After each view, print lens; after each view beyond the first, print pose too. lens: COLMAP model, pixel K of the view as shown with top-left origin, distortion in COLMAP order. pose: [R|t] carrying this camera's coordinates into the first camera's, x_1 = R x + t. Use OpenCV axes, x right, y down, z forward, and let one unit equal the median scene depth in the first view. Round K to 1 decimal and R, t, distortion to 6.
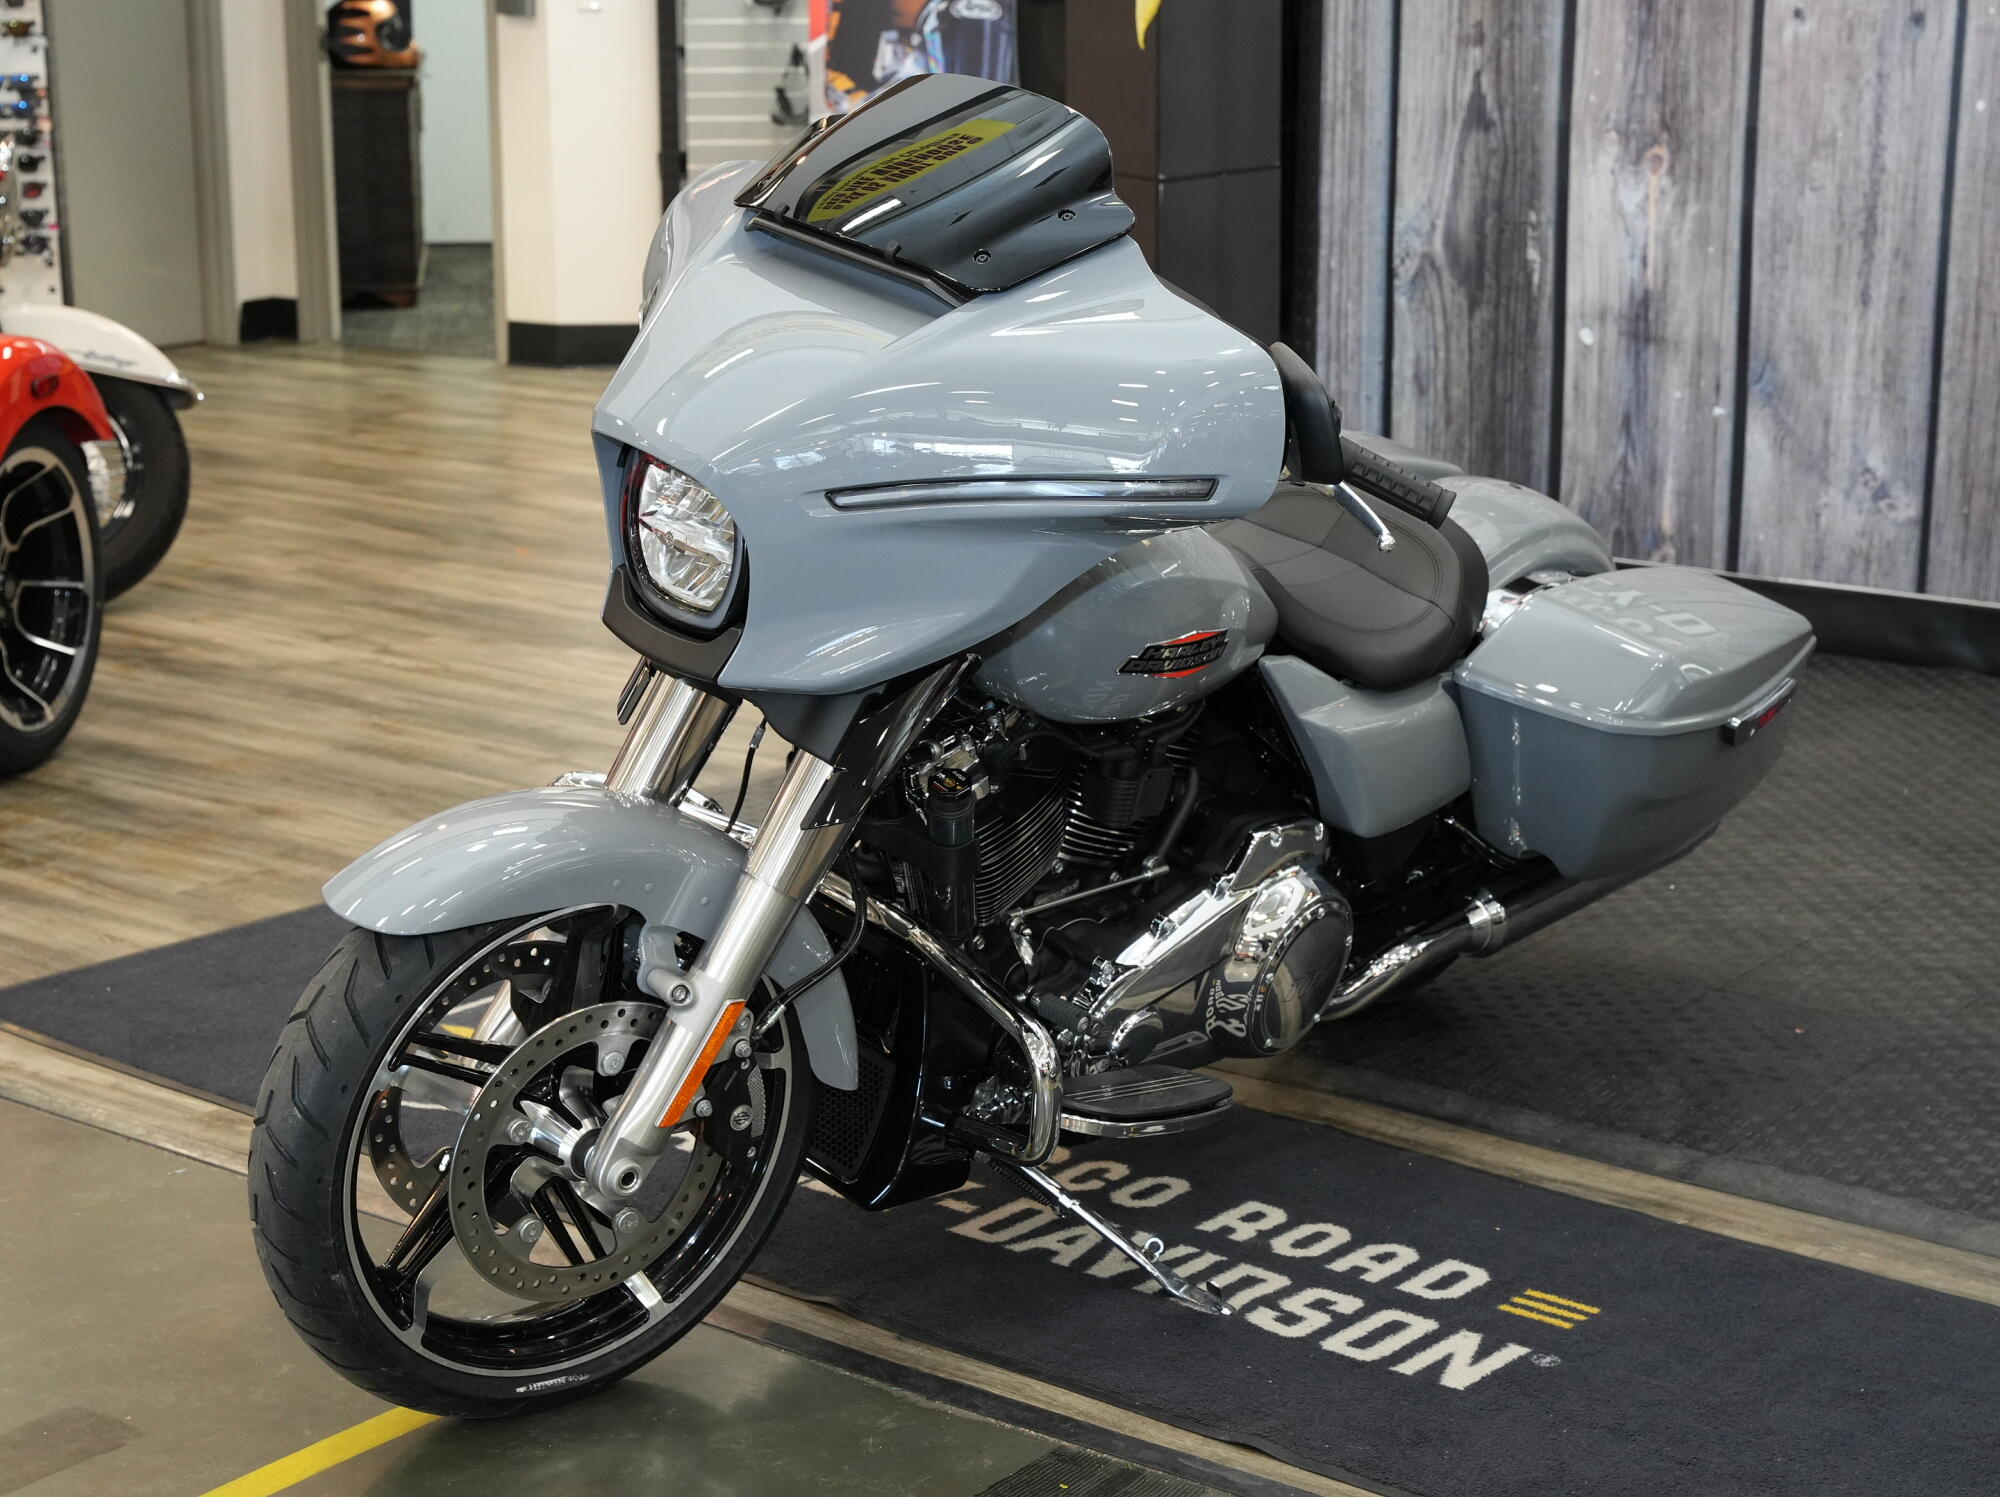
lens RADIAL K [[3525.5, 0, 996.3], [0, 3525.5, 757.3], [0, 0, 1]] dist [0.027878, 0.000000]
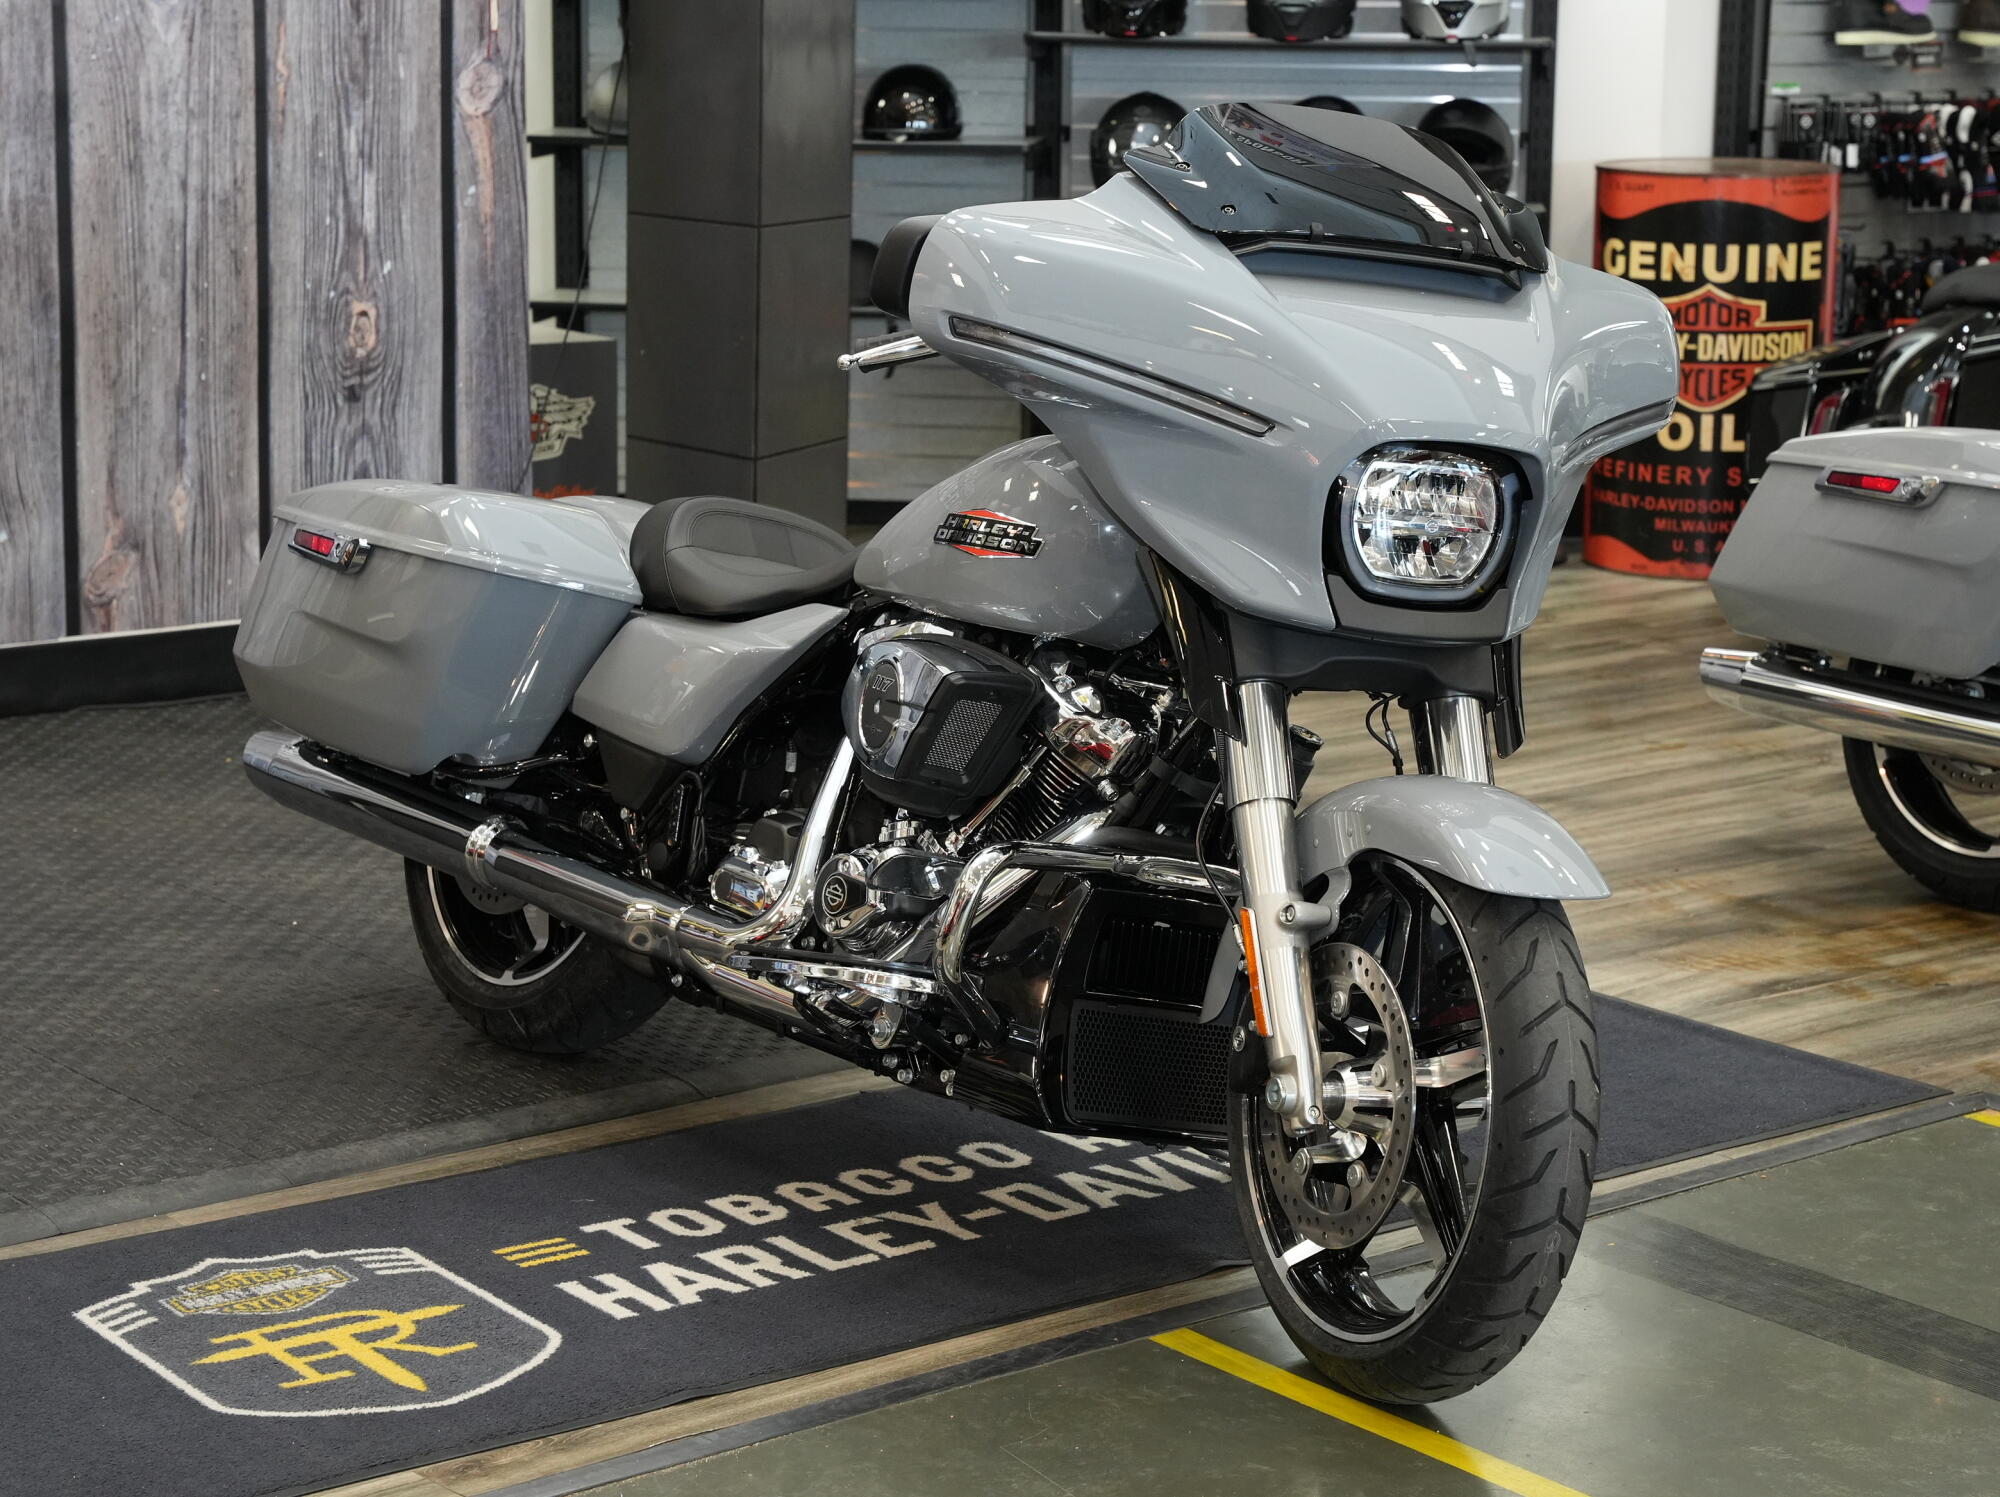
lens RADIAL K [[4053.8, 0, 1002.8], [0, 4053.8, 745.6], [0, 0, 1]] dist [0.029810, 0.000000]
pose [[0.236459, -0.190354, 0.952813, -0.643434], [0.220056, 0.965633, 0.138304, -0.096291], [-0.946395, 0.176969, 0.270221, 0.381103]]
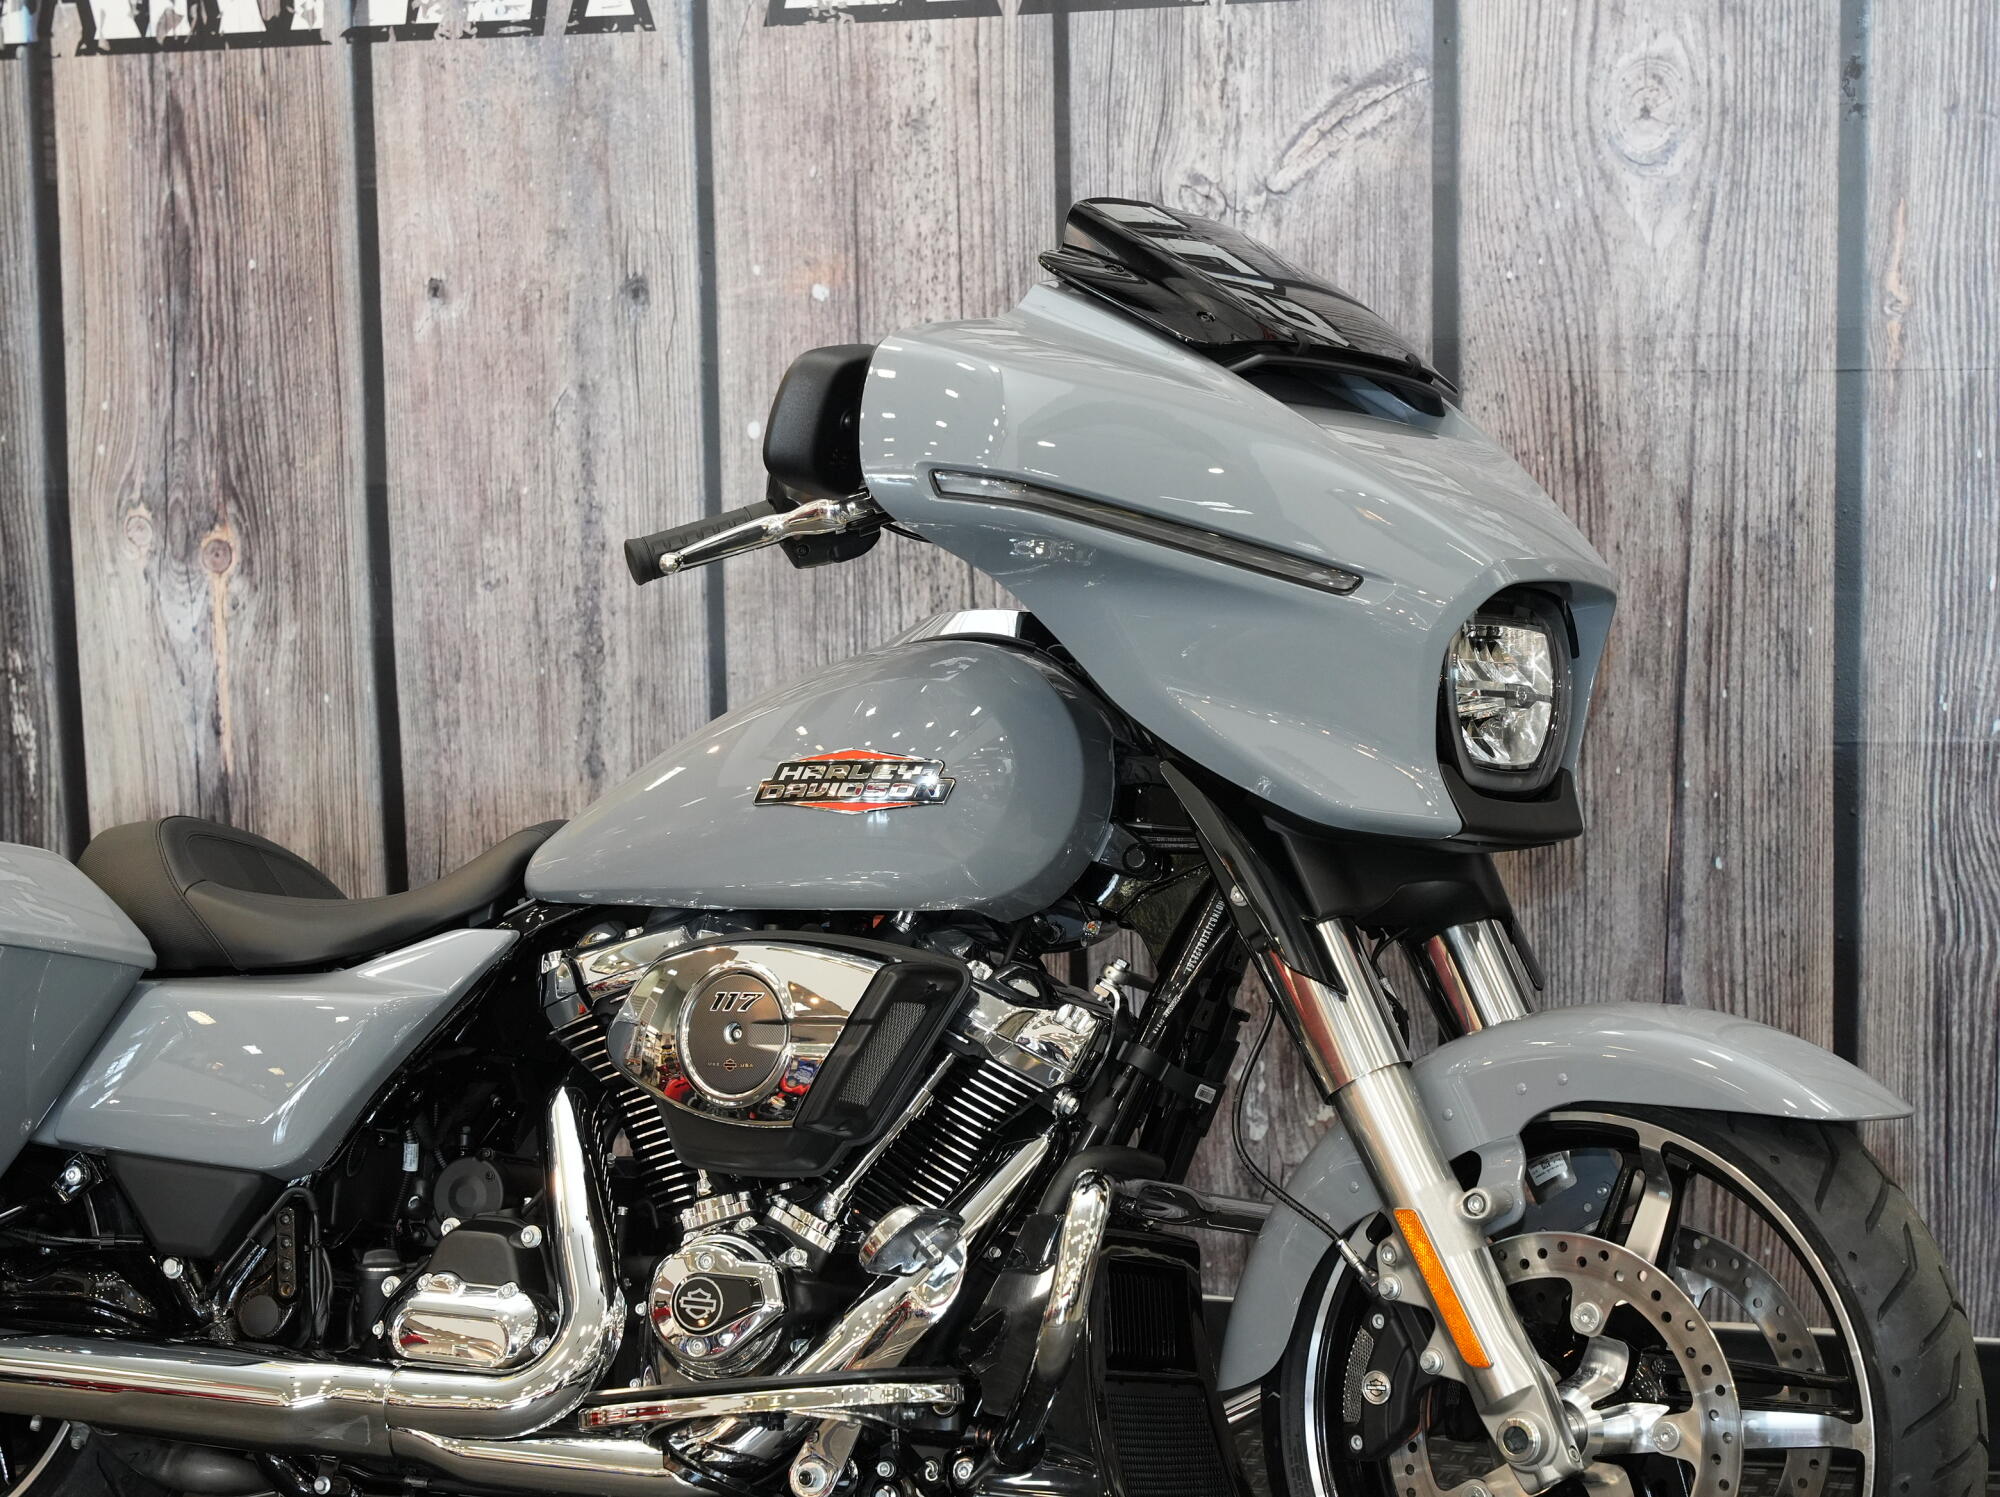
lens RADIAL K [[4351.4, 0, 989.3], [0, 4351.4, 763.4], [0, 0, 1]] dist [0.033428, 0.000000]
pose [[0.947973, -0.056751, 0.313251, 0.081703], [0.100055, 0.987233, -0.123937, -0.034583], [-0.302218, 0.148831, 0.941549, 0.300626]]
